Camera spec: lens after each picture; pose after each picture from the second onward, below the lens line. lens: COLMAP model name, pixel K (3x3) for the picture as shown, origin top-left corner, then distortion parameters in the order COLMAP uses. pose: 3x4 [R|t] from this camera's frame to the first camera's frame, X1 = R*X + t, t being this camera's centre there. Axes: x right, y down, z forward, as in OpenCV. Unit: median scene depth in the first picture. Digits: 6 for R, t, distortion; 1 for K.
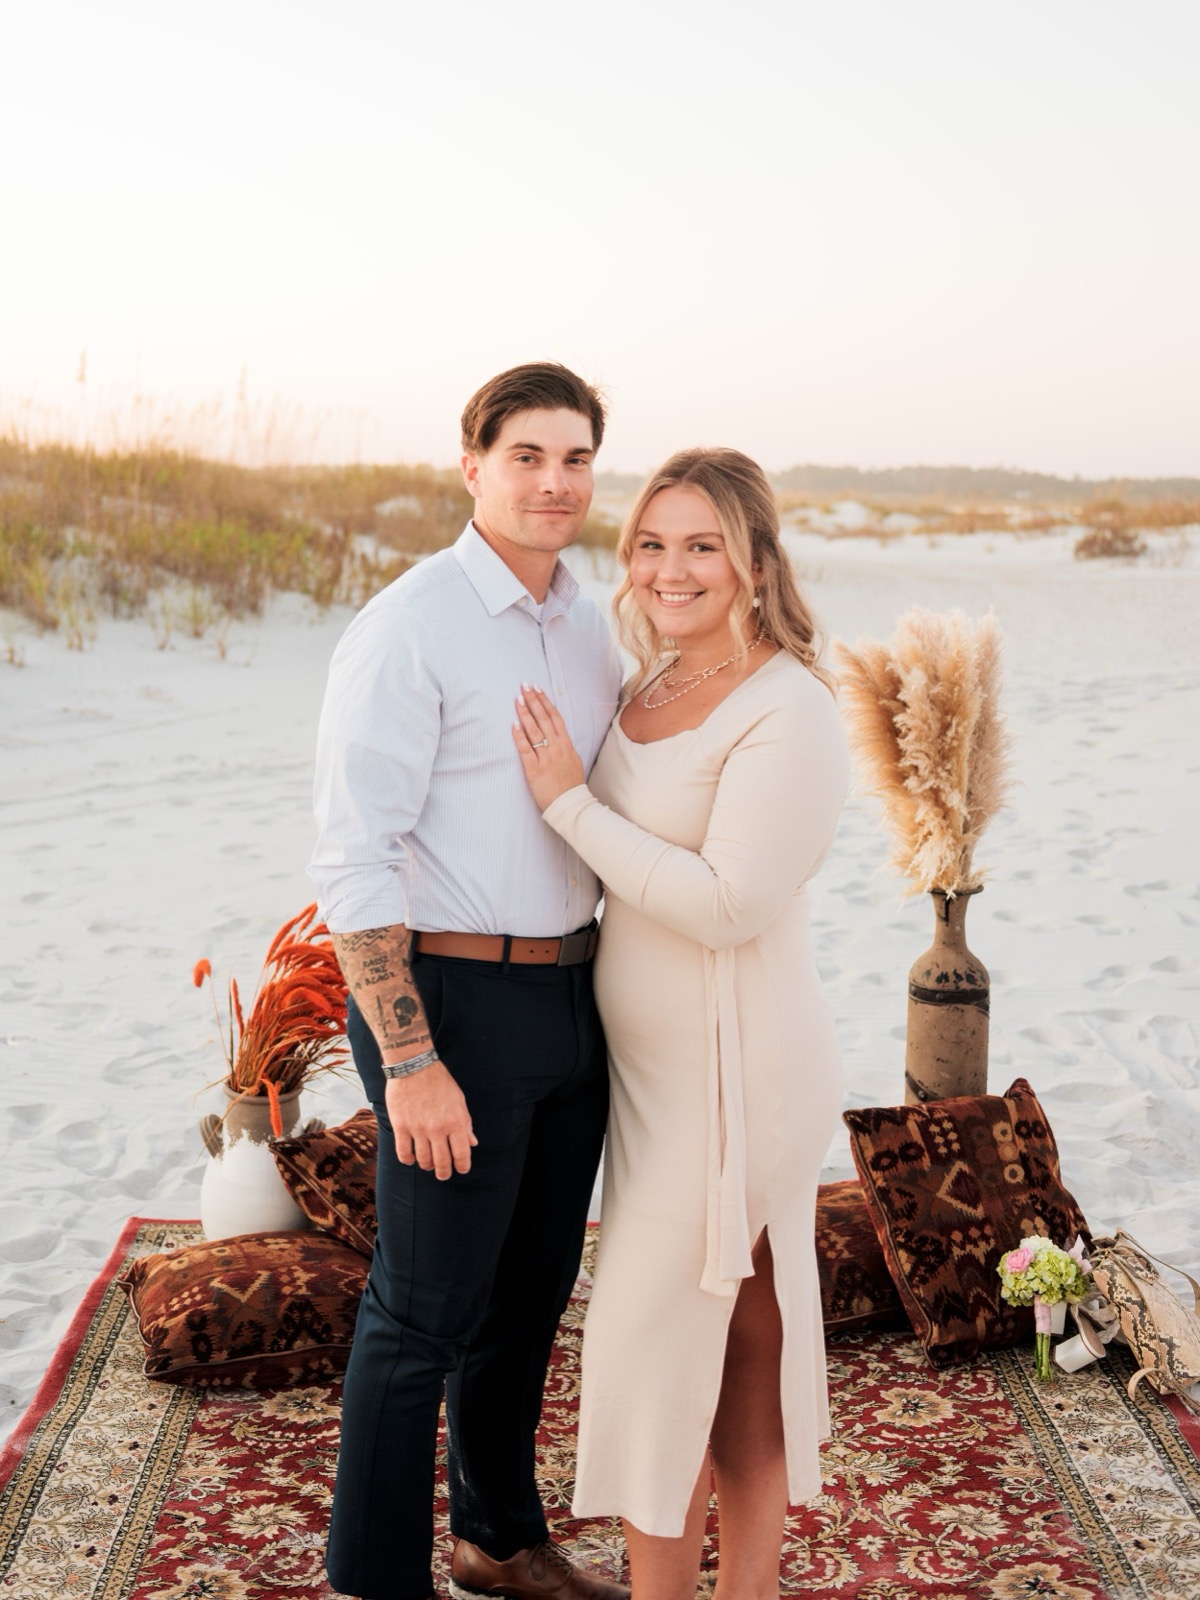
lens RADIAL K [[2065.3, 0, 490.5], [0, 2065.3, 662.0], [0, 0, 1]] dist [-0.001569, -0.004645]
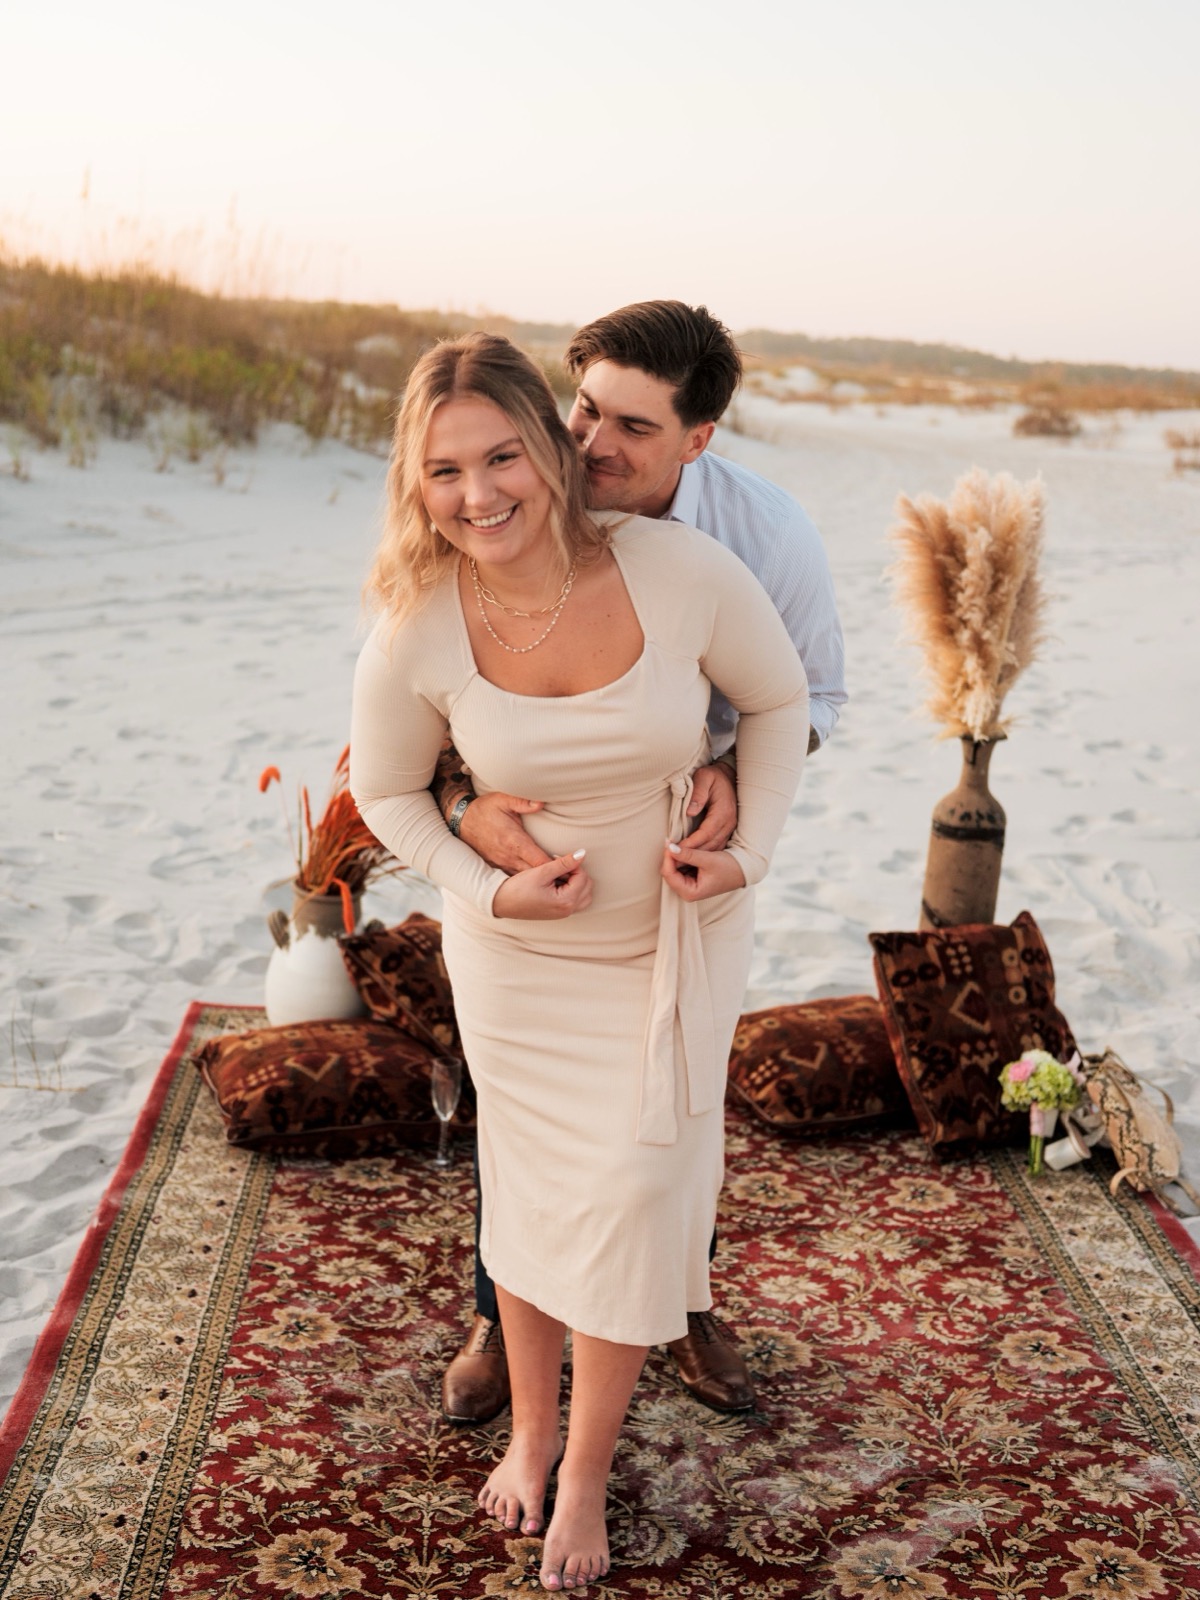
lens RADIAL K [[1954.4, 0, 553.5], [0, 1954.4, 800.8], [0, 0, 1]] dist [-0.012033, 0.020291]
pose [[0.996877, 0.047563, 0.063046, -0.062764], [-0.056430, 0.987481, 0.147296, 0.006317], [-0.055251, -0.150394, 0.987081, 0.002113]]
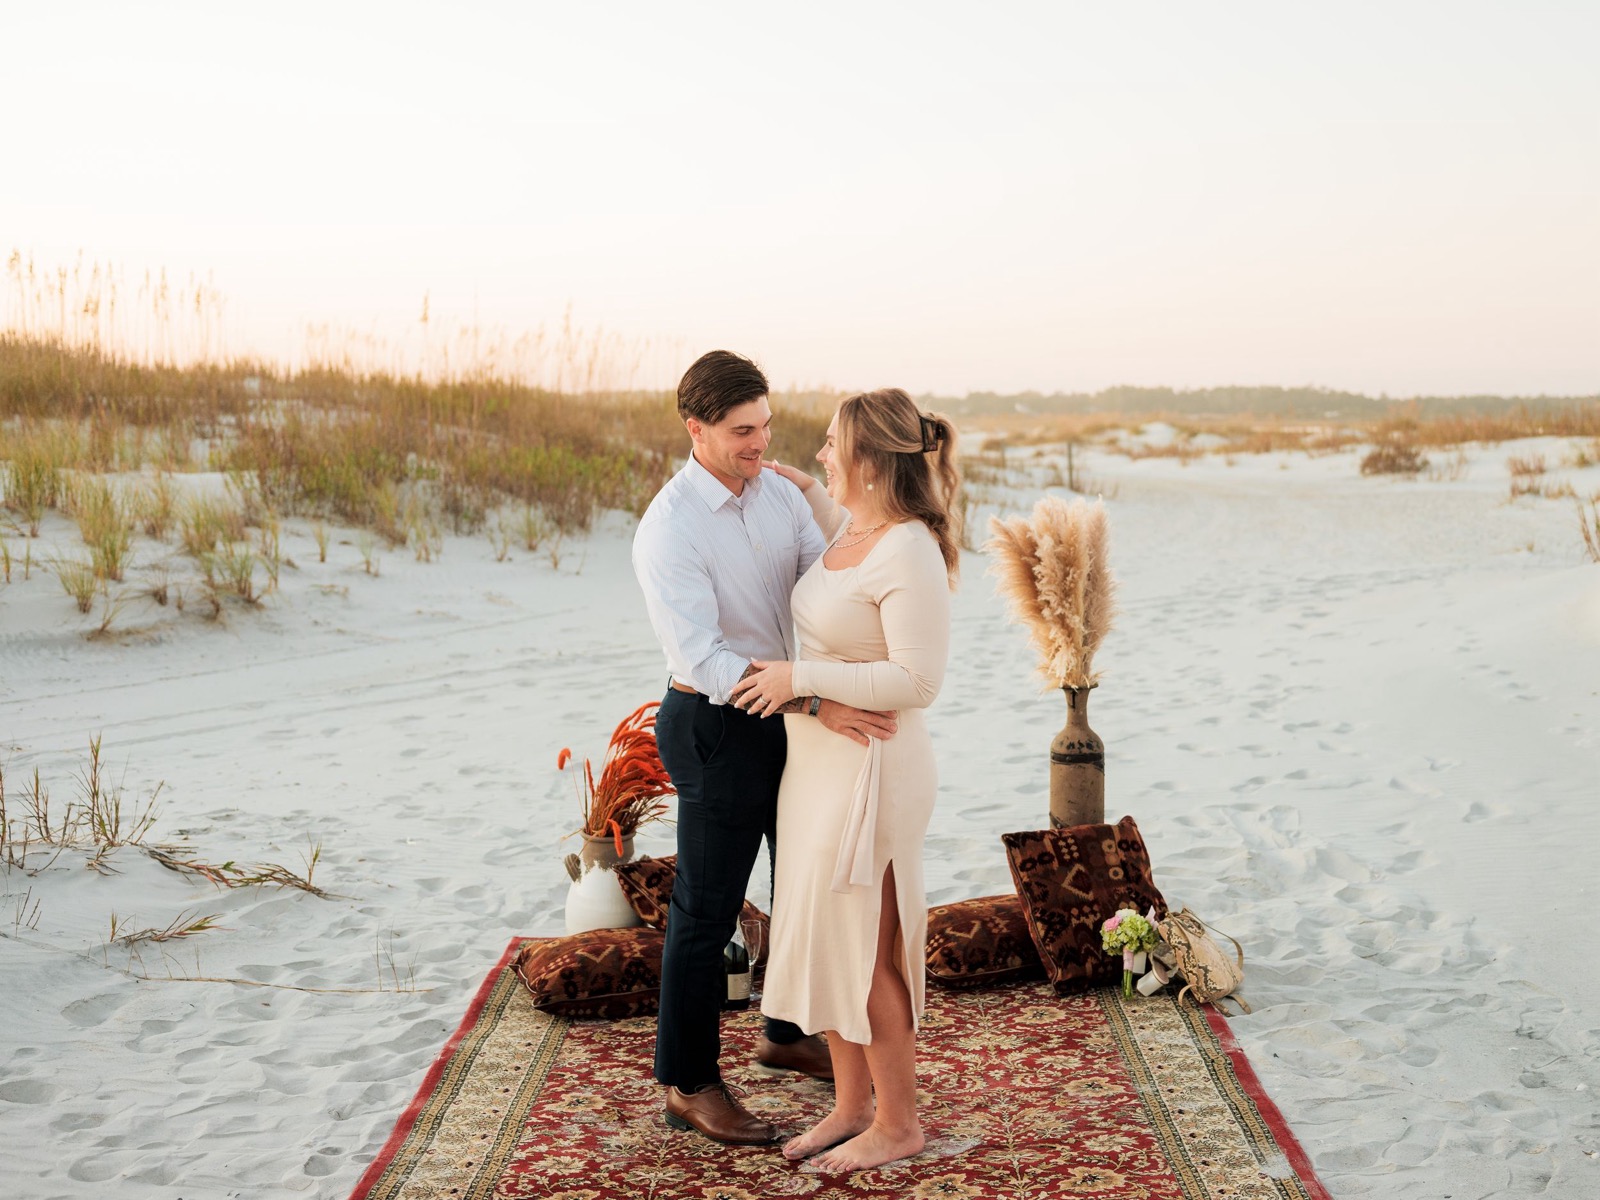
lens RADIAL K [[2065.3, 0, 936.2], [0, 2065.3, 528.6], [0, 0, 1]] dist [-0.001569, -0.004645]
pose [[0.998140, -0.012620, 0.059650, 0.037206], [0.014251, 0.999534, -0.026992, 0.036692], [-0.059282, 0.027792, 0.997854, -0.484285]]
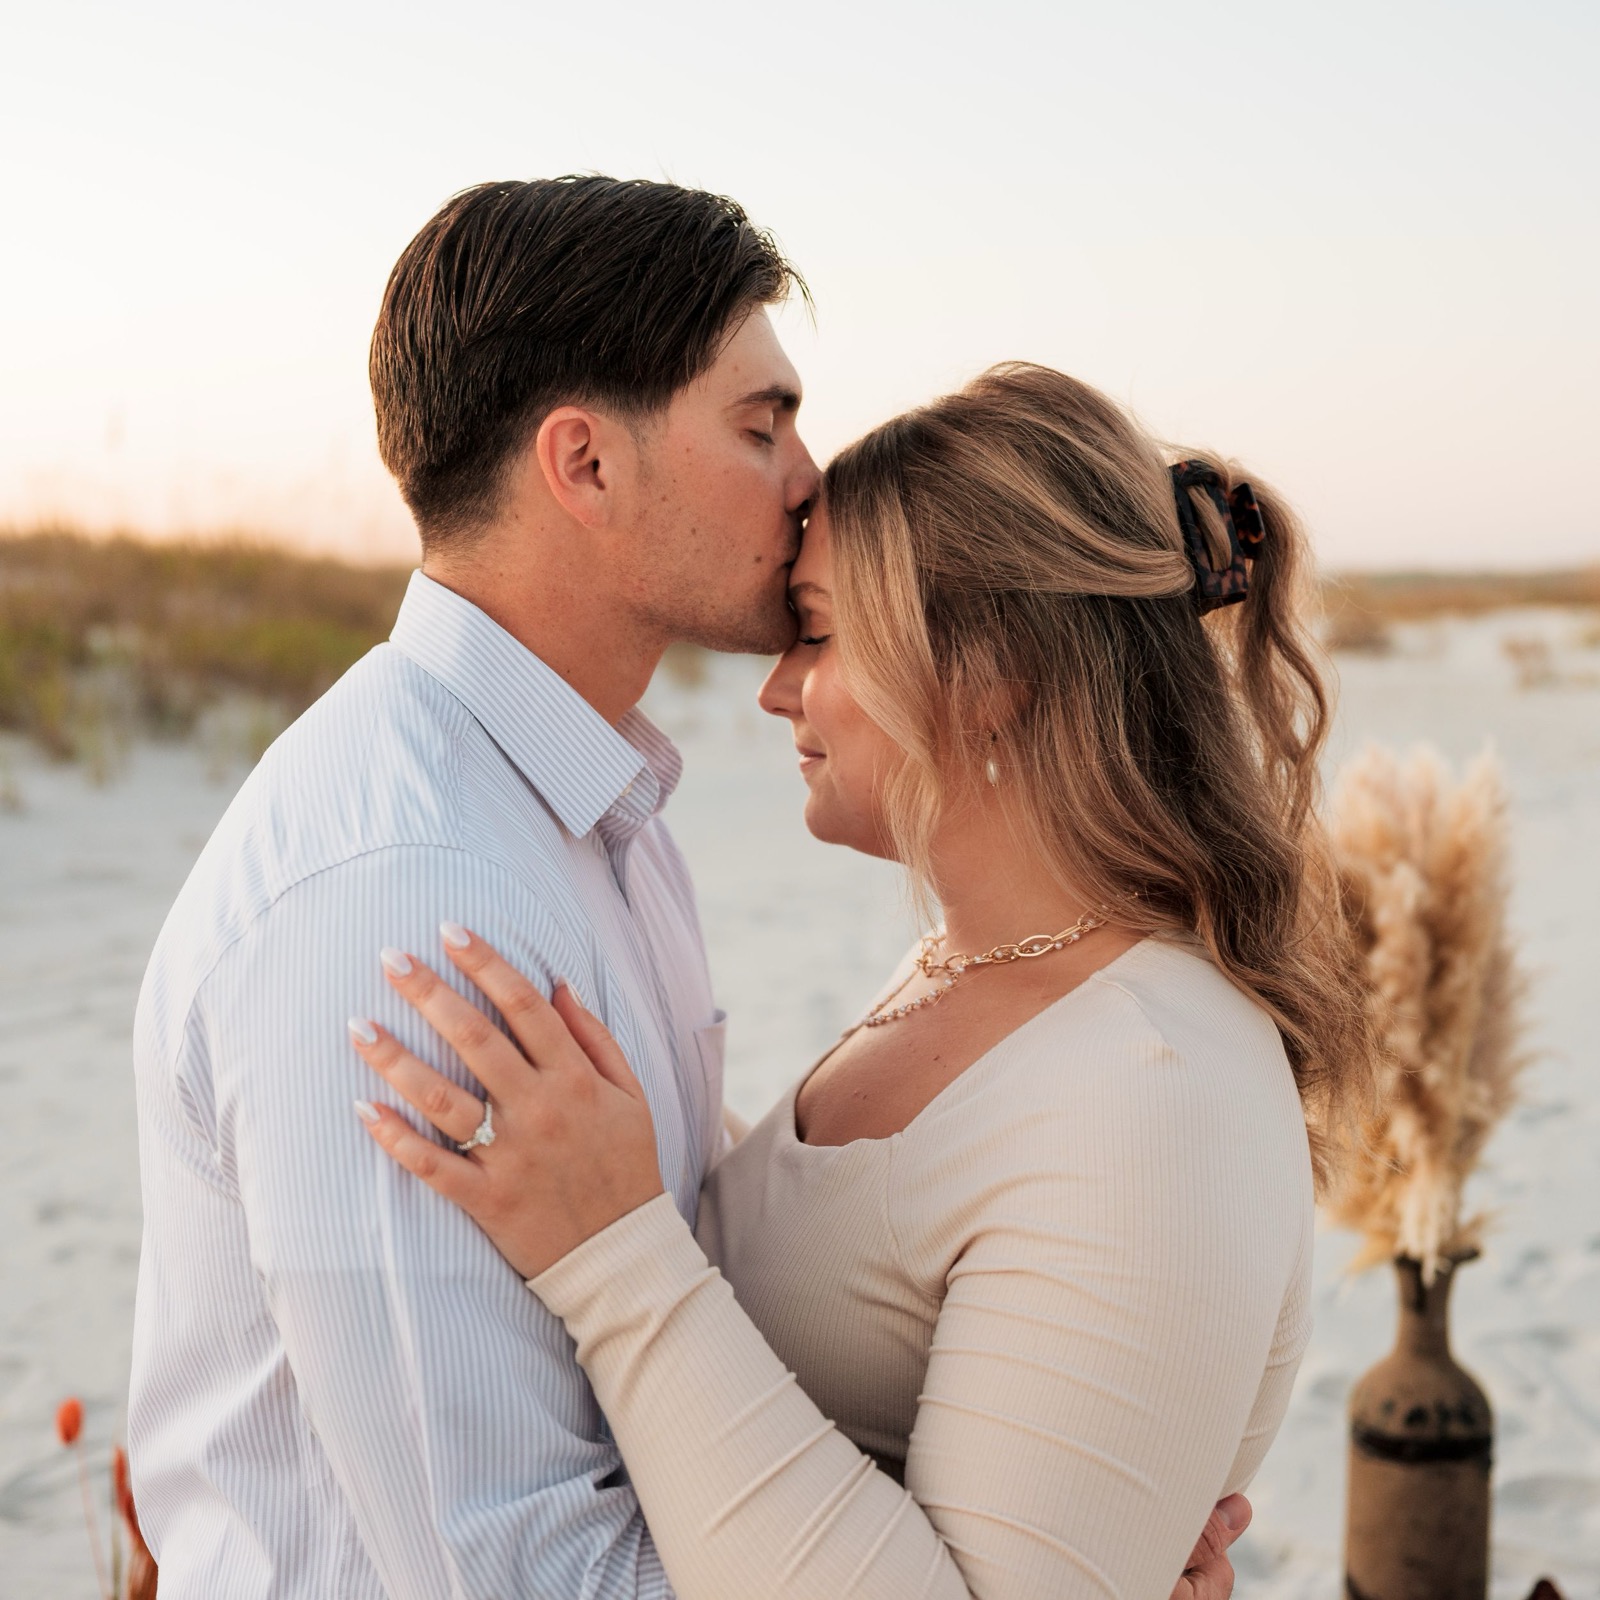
lens RADIAL K [[2338.3, 0, 800.0], [0, 2338.3, 800.0], [0, 0, 1]] dist [-0.028838, -0.027531]
pose [[0.997881, -0.013520, 0.063648, 0.017611], [0.012964, 0.999874, 0.009139, -0.020104], [-0.063764, -0.008295, 0.997931, 0.398701]]
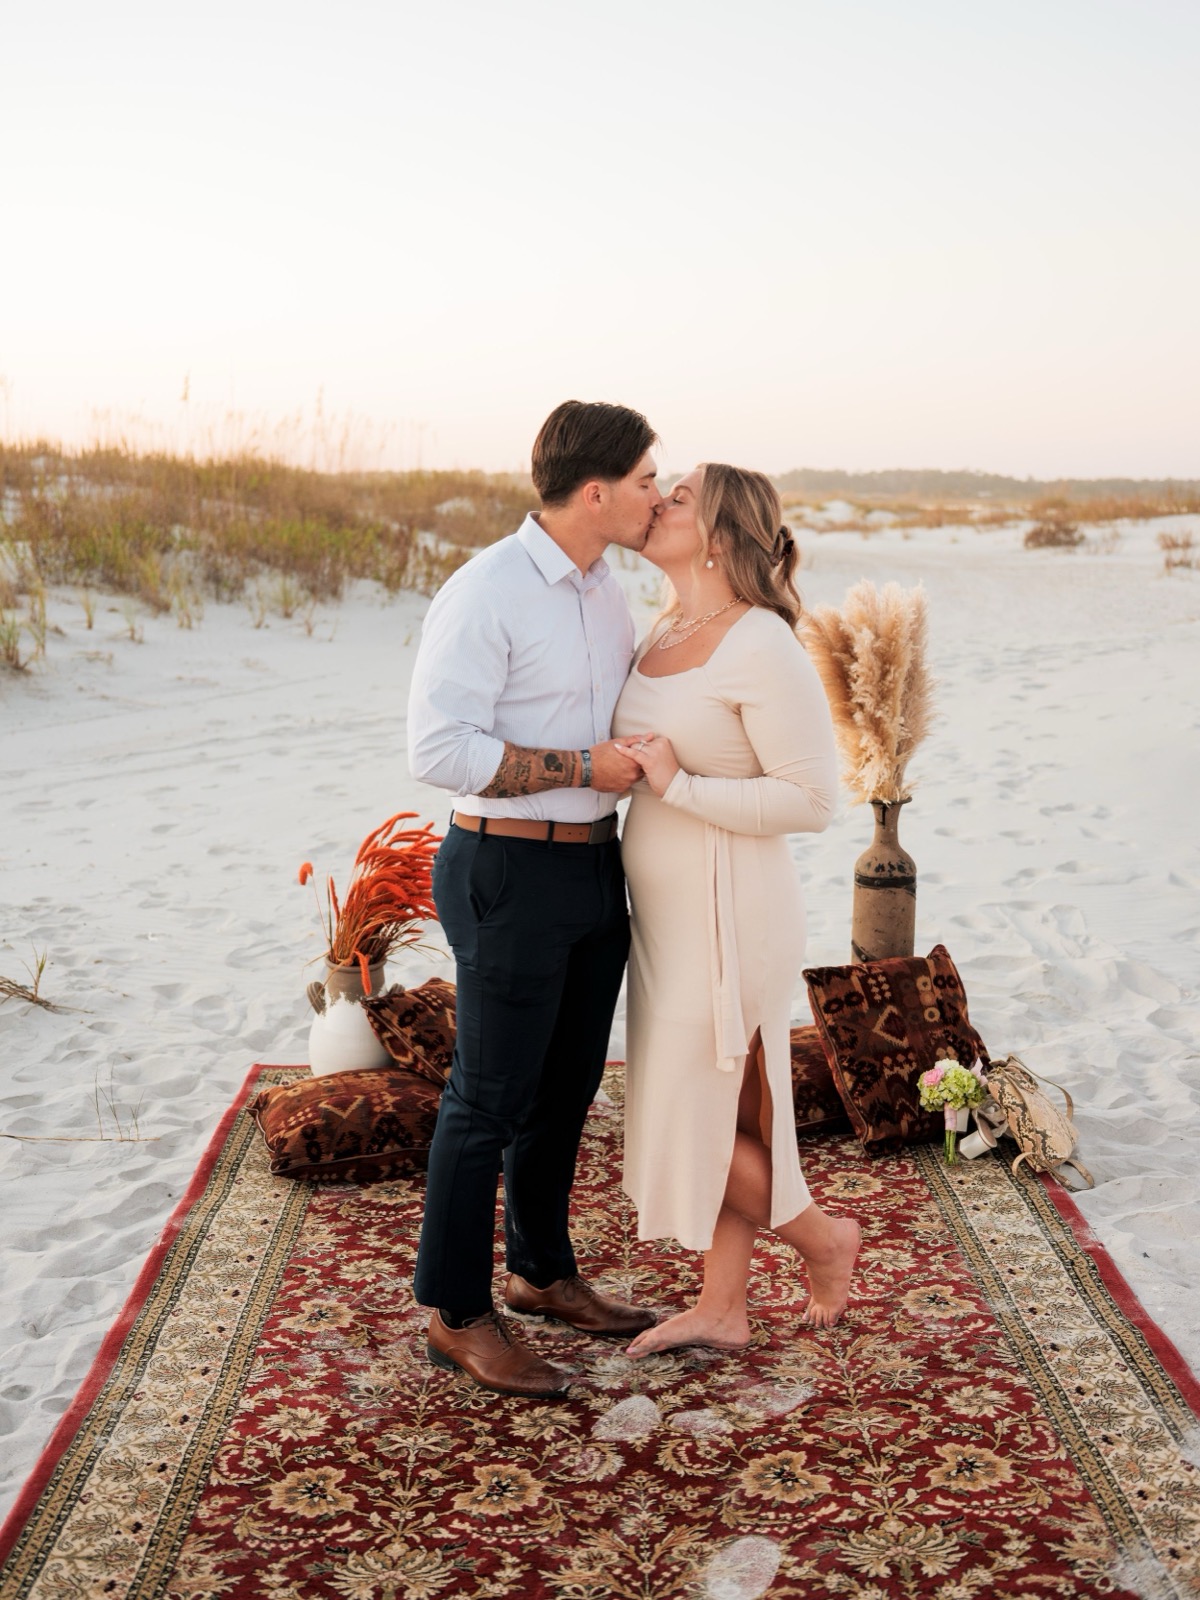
lens RADIAL K [[1746.3, 0, 600.0], [0, 1746.3, 800.0], [0, 0, 1]] dist [-0.001310, -0.011430]
pose [[0.999286, -0.011600, 0.035957, 0.004322], [0.008270, 0.995777, 0.091429, 0.008699], [-0.036866, -0.091067, 0.995162, -0.083105]]
